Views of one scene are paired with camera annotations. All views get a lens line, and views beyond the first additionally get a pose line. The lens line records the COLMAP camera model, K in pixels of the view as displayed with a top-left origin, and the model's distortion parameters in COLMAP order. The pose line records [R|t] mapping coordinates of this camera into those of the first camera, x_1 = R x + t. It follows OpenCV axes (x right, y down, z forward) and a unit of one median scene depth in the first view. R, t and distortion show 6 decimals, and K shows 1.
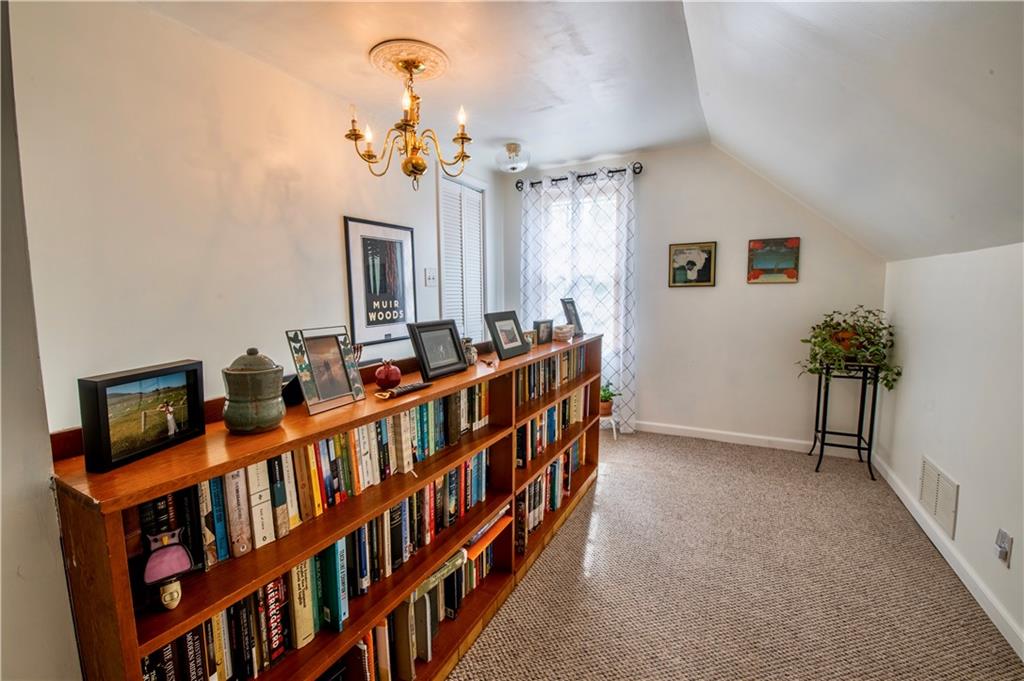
lens RADIAL K [[445.8, 0, 508.9], [0, 445.8, 341.8], [0, 0, 1]] dist [-0.005181, -0.005537]
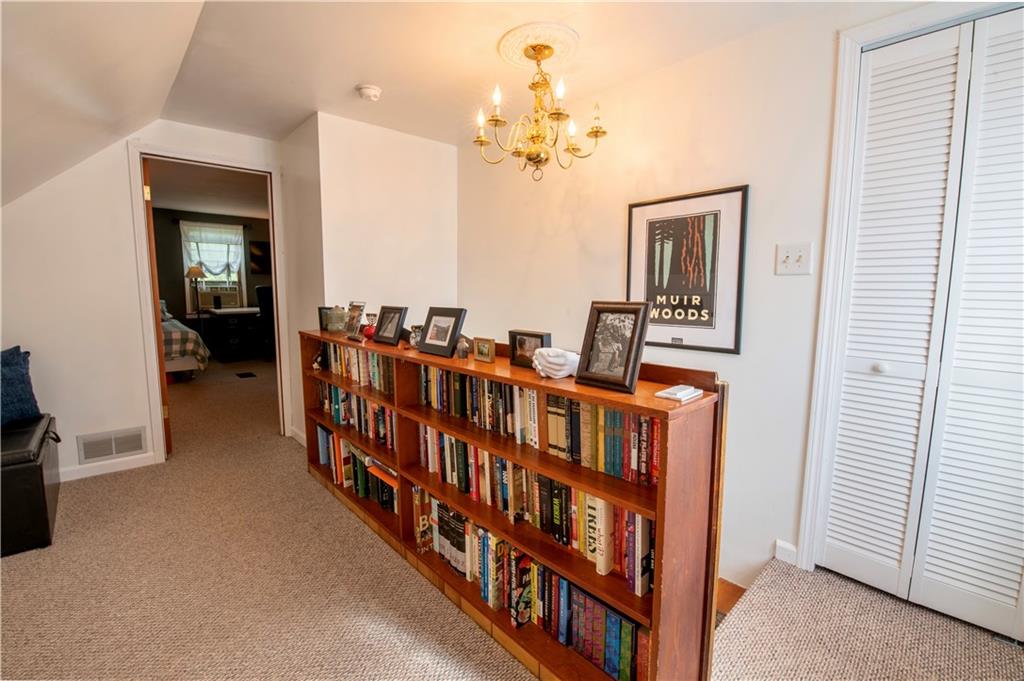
lens RADIAL K [[445.8, 0, 511.6], [0, 445.8, 343.6], [0, 0, 1]] dist [-0.005181, -0.005537]
pose [[-0.358195, 0.126371, -0.925055, 0.829318], [-0.097014, 0.980397, 0.171496, -0.168584], [0.928593, 0.151172, -0.338913, 1.473401]]
